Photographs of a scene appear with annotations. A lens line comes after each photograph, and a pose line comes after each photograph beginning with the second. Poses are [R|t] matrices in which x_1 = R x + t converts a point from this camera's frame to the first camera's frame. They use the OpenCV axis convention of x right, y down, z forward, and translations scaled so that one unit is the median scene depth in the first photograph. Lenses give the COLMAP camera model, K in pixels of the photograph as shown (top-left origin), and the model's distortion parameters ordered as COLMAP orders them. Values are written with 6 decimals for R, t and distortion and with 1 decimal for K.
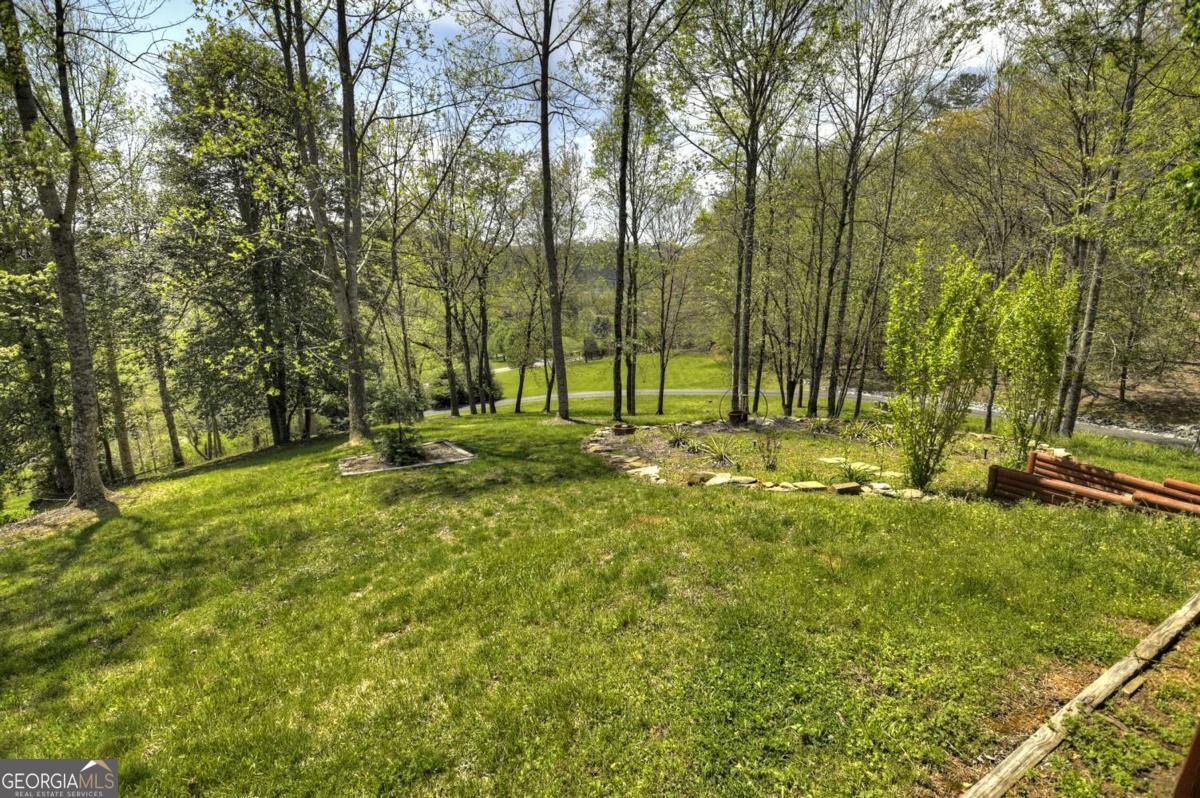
lens RADIAL K [[541.8, 0, 600.0], [0, 541.8, 399.0], [0, 0, 1]] dist [0.001461, -0.025739]
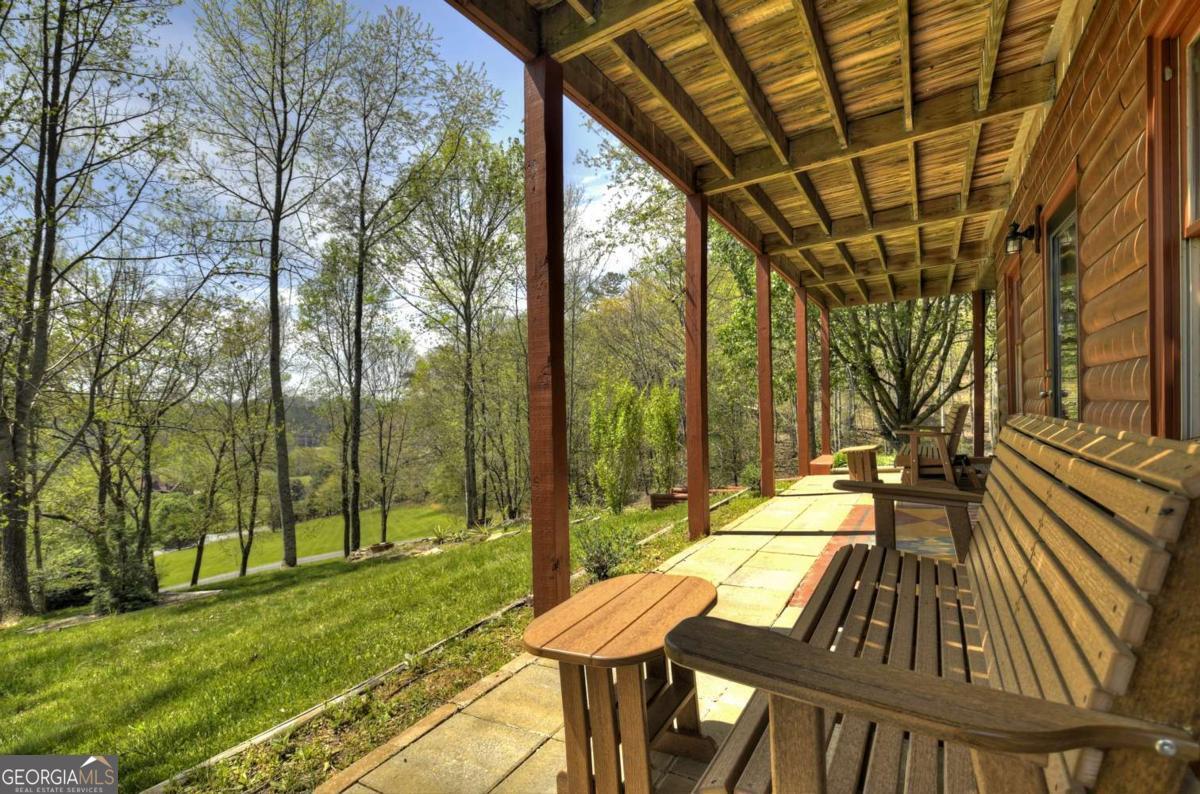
lens RADIAL K [[527.3, 0, 594.1], [0, 527.3, 405.1], [0, 0, 1]] dist [0.003589, -0.004817]
pose [[0.871679, -0.012313, 0.489923, -0.059199], [0.138205, 0.965286, -0.221637, 0.044812], [-0.470187, 0.260906, 0.843121, -0.093566]]
